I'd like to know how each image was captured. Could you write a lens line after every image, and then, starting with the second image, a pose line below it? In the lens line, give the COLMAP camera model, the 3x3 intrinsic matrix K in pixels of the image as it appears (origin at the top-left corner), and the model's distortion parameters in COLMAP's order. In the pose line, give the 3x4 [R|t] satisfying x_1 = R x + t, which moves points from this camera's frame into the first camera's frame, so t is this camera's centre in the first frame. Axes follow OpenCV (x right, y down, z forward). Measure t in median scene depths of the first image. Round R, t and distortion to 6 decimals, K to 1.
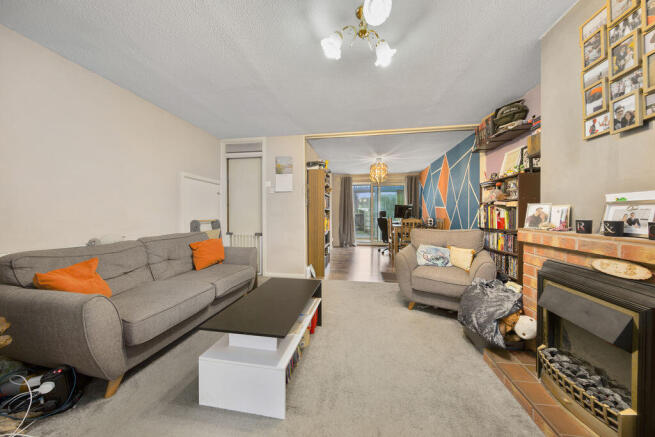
lens RADIAL K [[211.8, 0, 329.6], [0, 211.8, 214.3], [0, 0, 1]] dist [0.000427, -0.000182]
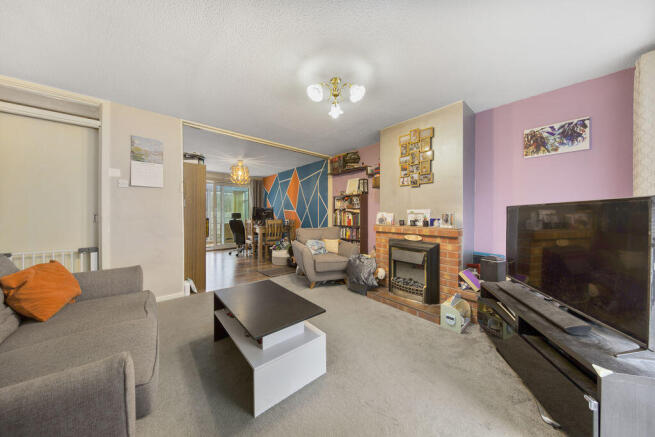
lens RADIAL K [[218.2, 0, 328.4], [0, 218.2, 213.9], [0, 0, 1]] dist [0.010580, -0.000029]
pose [[0.622265, 0.003503, 0.782798, -0.621405], [-0.000852, 0.999992, -0.003798, -0.015725], [-0.782806, 0.001696, 0.622264, 0.060650]]
